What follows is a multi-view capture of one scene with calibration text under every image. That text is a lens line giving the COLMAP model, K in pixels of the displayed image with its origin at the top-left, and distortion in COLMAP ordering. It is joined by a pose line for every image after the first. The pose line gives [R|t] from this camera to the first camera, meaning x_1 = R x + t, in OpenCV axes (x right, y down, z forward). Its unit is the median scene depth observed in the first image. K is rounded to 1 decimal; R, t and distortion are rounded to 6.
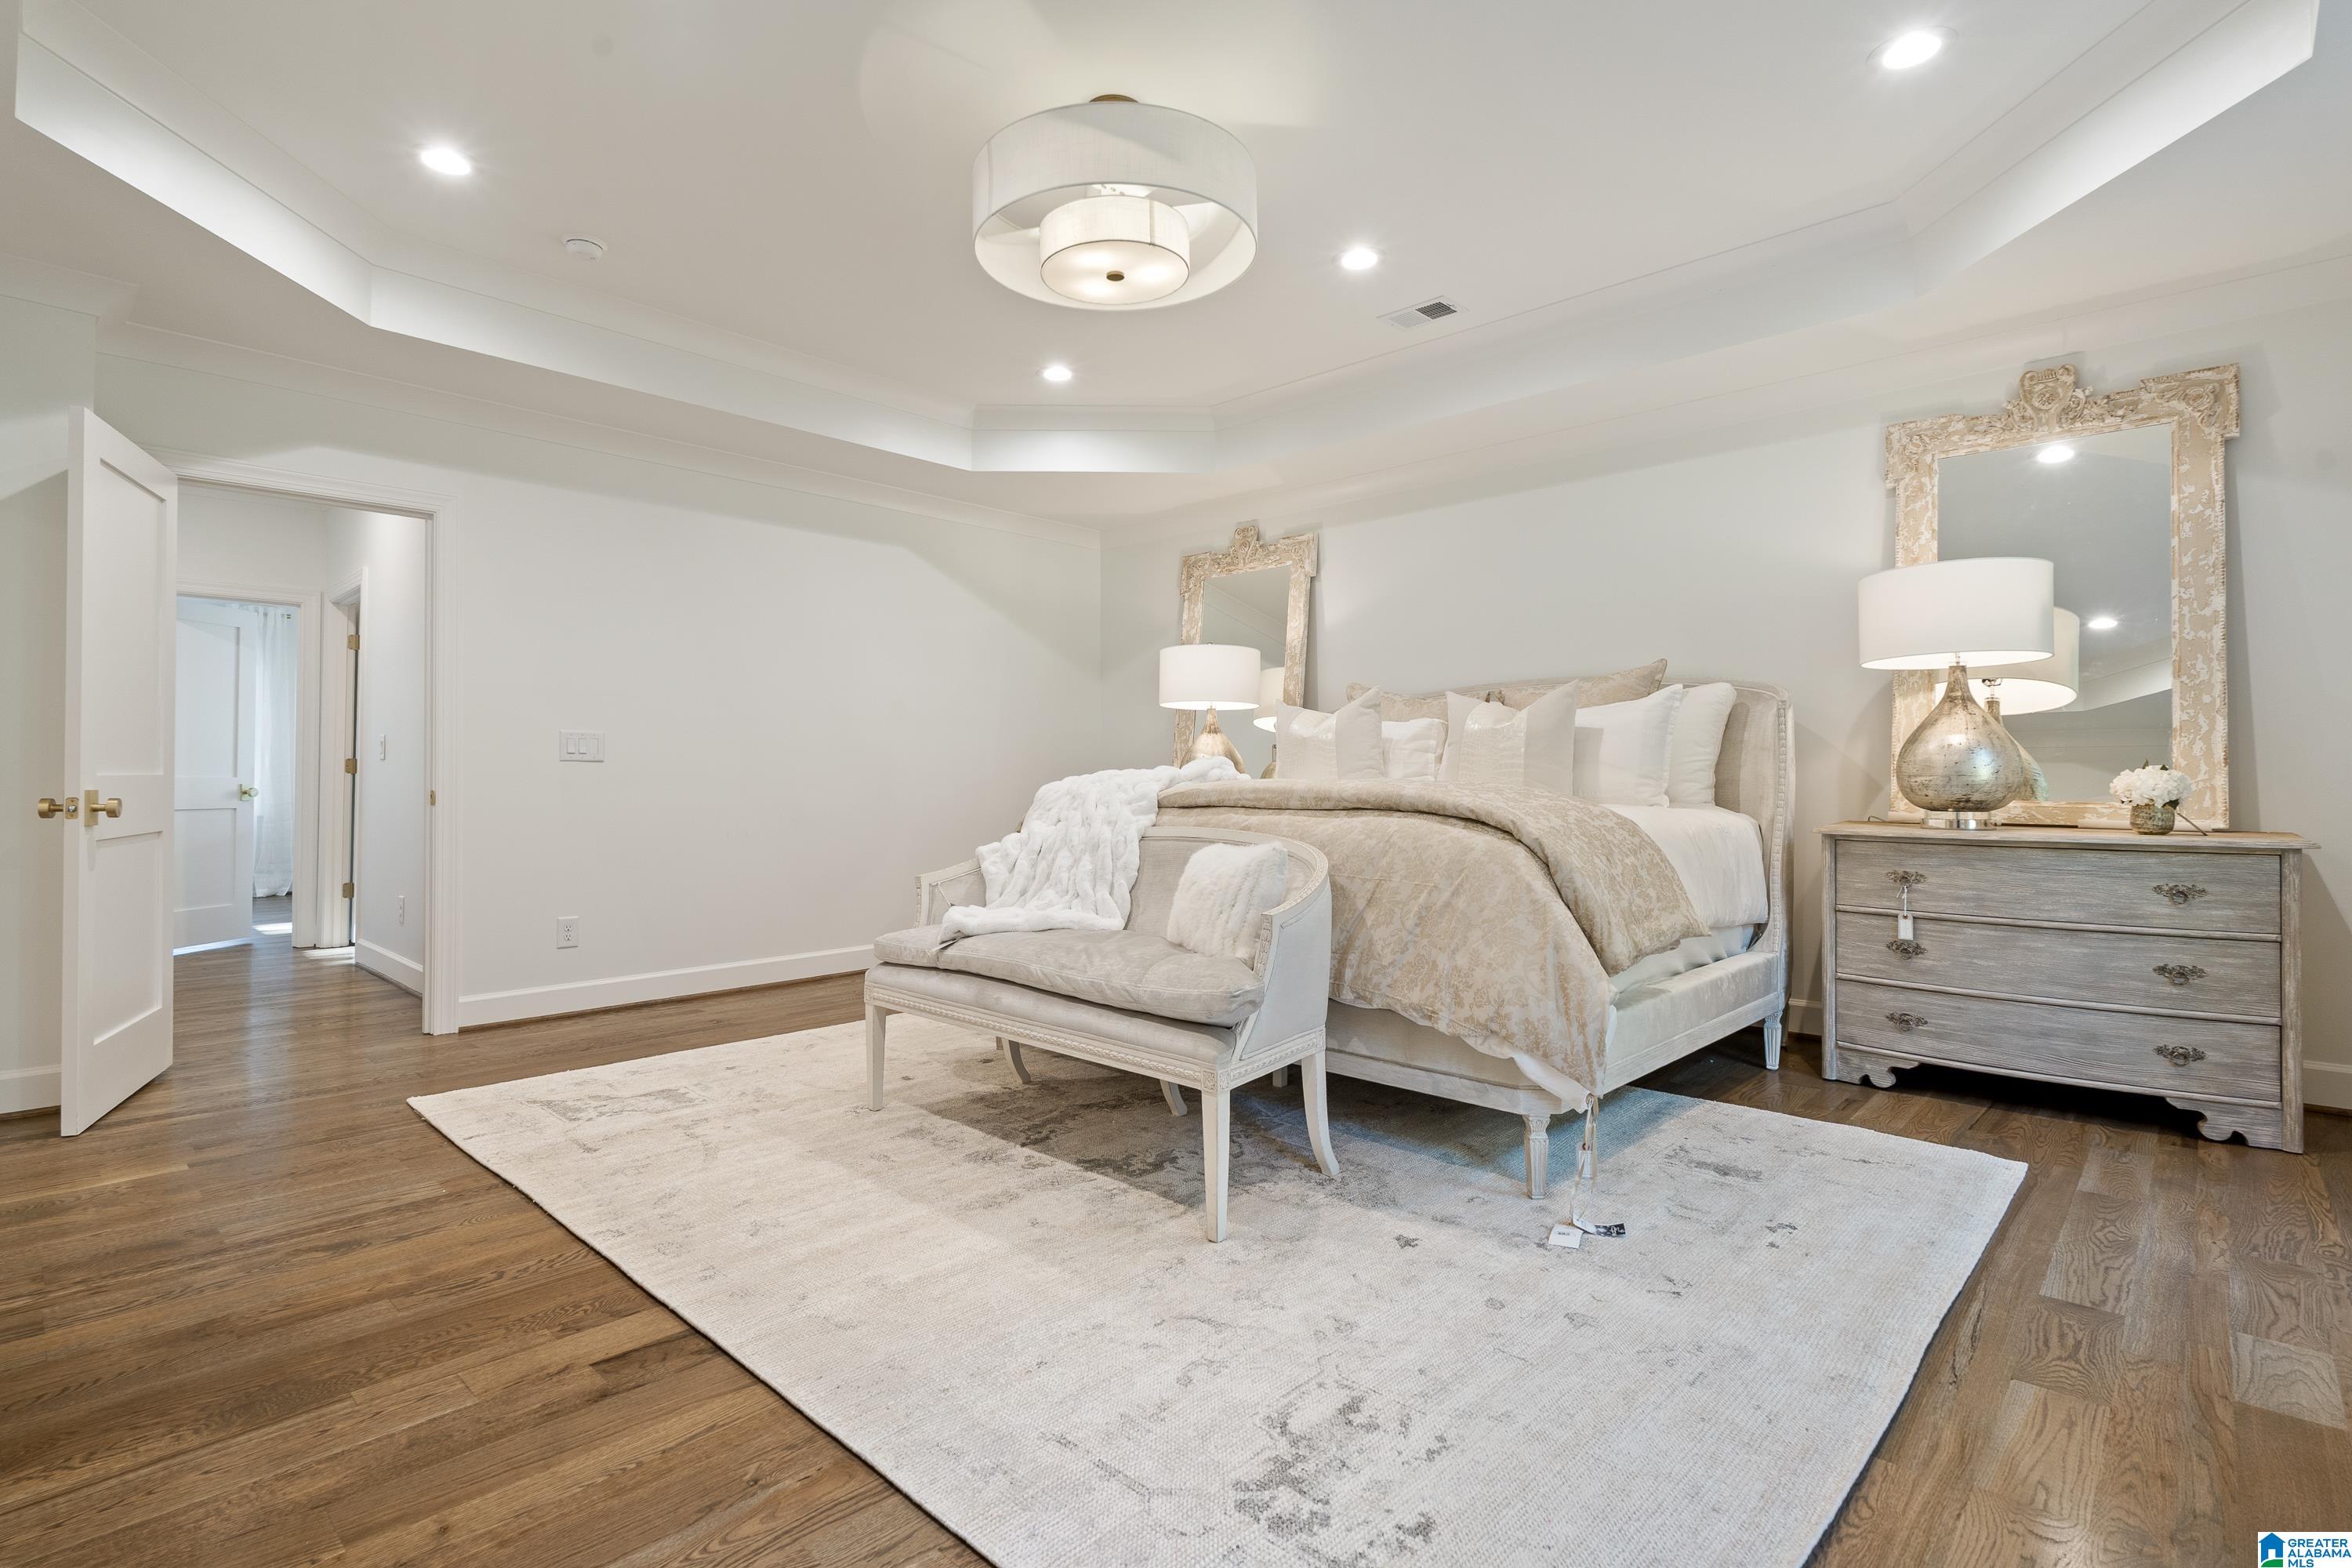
lens RADIAL K [[1146.1, 0, 1174.5], [0, 1146.1, 761.5], [0, 0, 1]] dist [-0.002956, -0.000336]
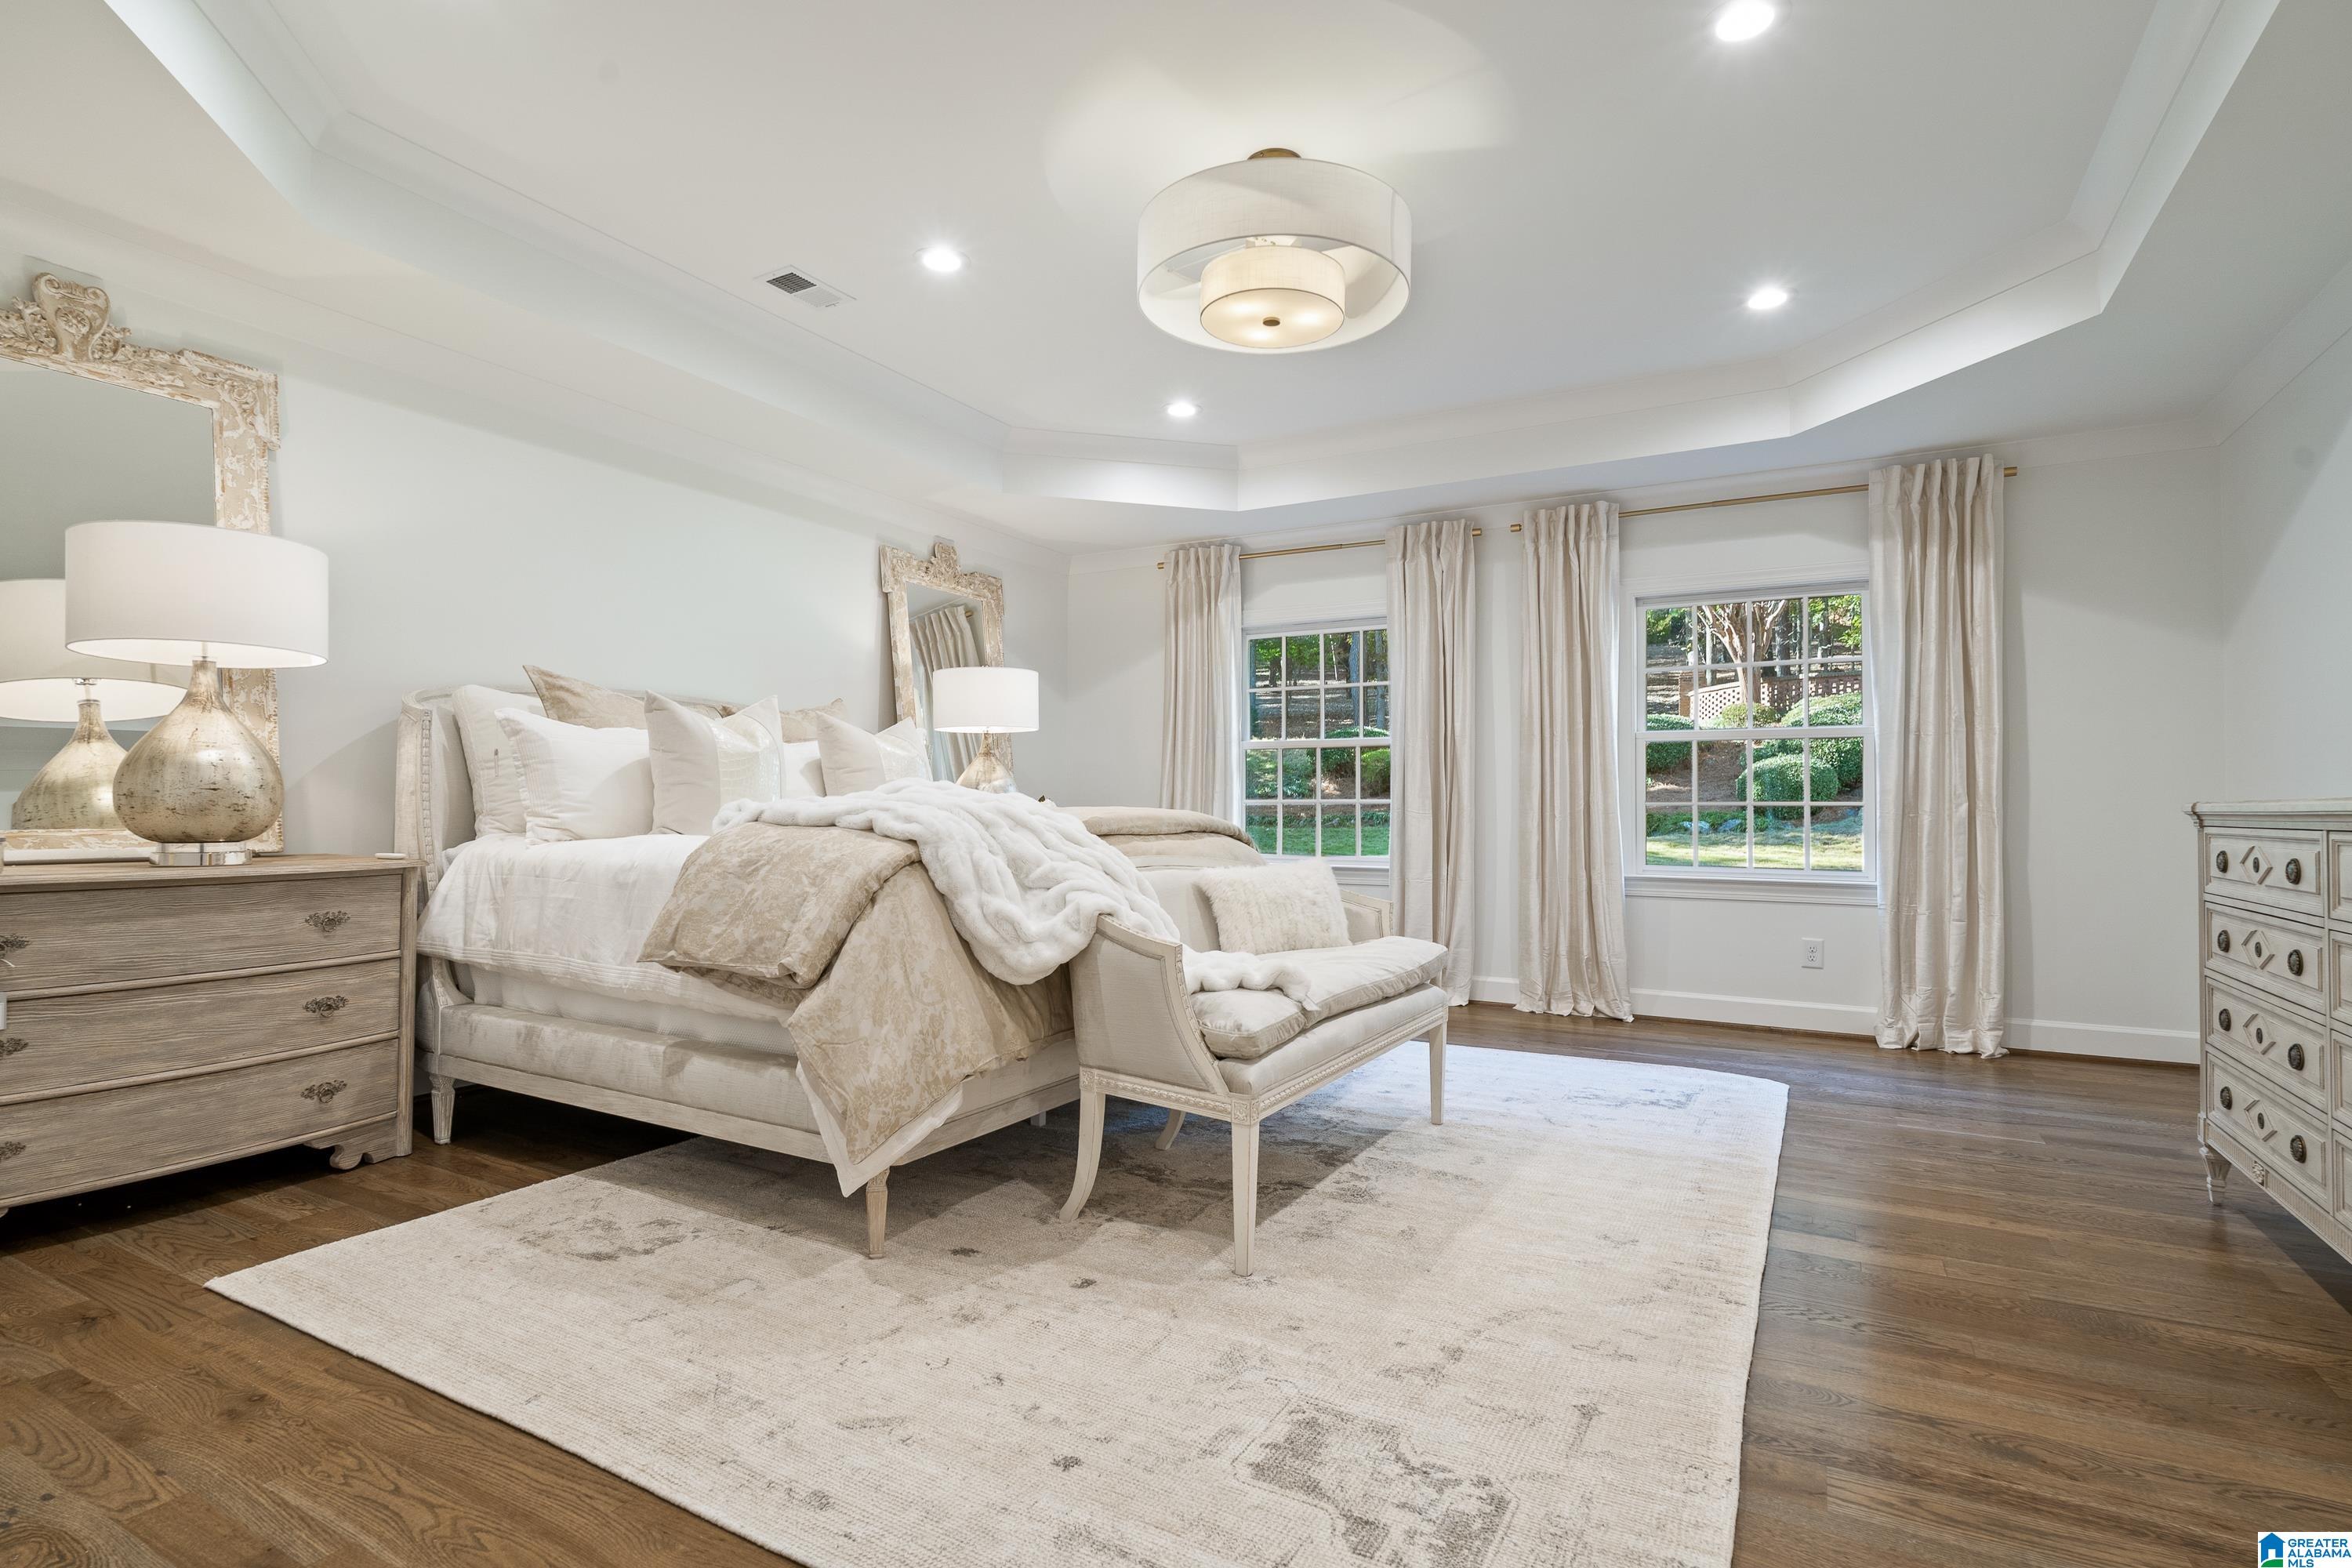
lens RADIAL K [[1140.3, 0, 1176.0], [0, 1140.3, 784.0], [0, 0, 1]] dist [0.012226, -0.008519]
pose [[-0.245598, 0.020895, 0.969146, -1.107941], [-0.017382, 0.999512, -0.025955, 0.023919], [-0.969216, -0.023220, -0.245115, 1.436903]]
